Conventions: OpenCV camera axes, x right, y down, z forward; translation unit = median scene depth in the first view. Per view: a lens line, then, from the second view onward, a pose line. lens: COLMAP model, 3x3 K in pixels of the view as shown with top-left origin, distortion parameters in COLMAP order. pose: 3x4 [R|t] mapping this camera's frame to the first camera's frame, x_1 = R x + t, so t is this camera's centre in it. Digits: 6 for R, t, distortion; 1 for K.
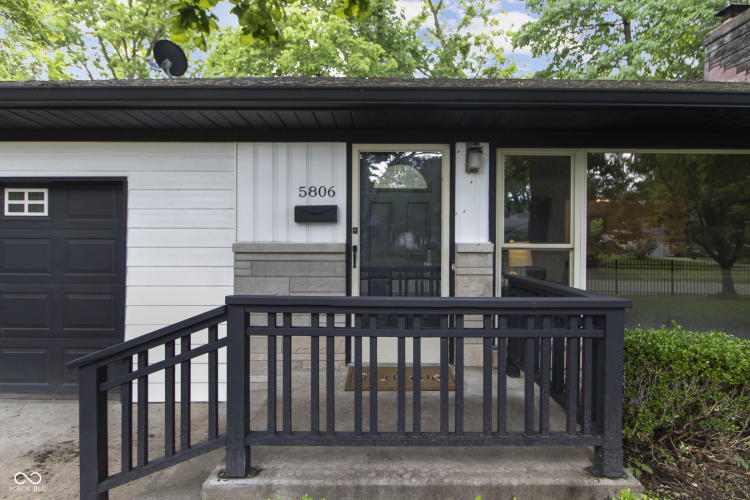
lens RADIAL K [[435.1, 0, 375.0], [0, 435.1, 250.0], [0, 0, 1]] dist [-0.004563, -0.001200]
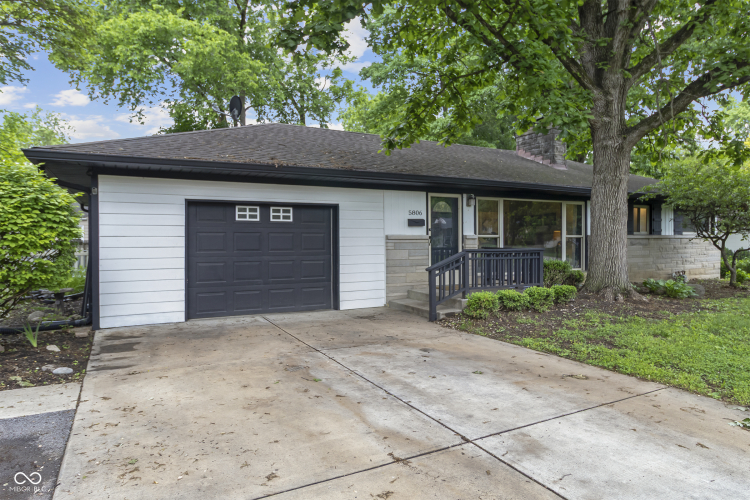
lens RADIAL K [[408.0, 0, 375.9], [0, 408.0, 241.0], [0, 0, 1]] dist [0.001461, -0.000444]
pose [[0.904125, -0.008585, 0.427183, -1.241737], [0.004466, 0.999933, 0.010643, -0.007882], [-0.427246, -0.007714, 0.904103, -0.865724]]
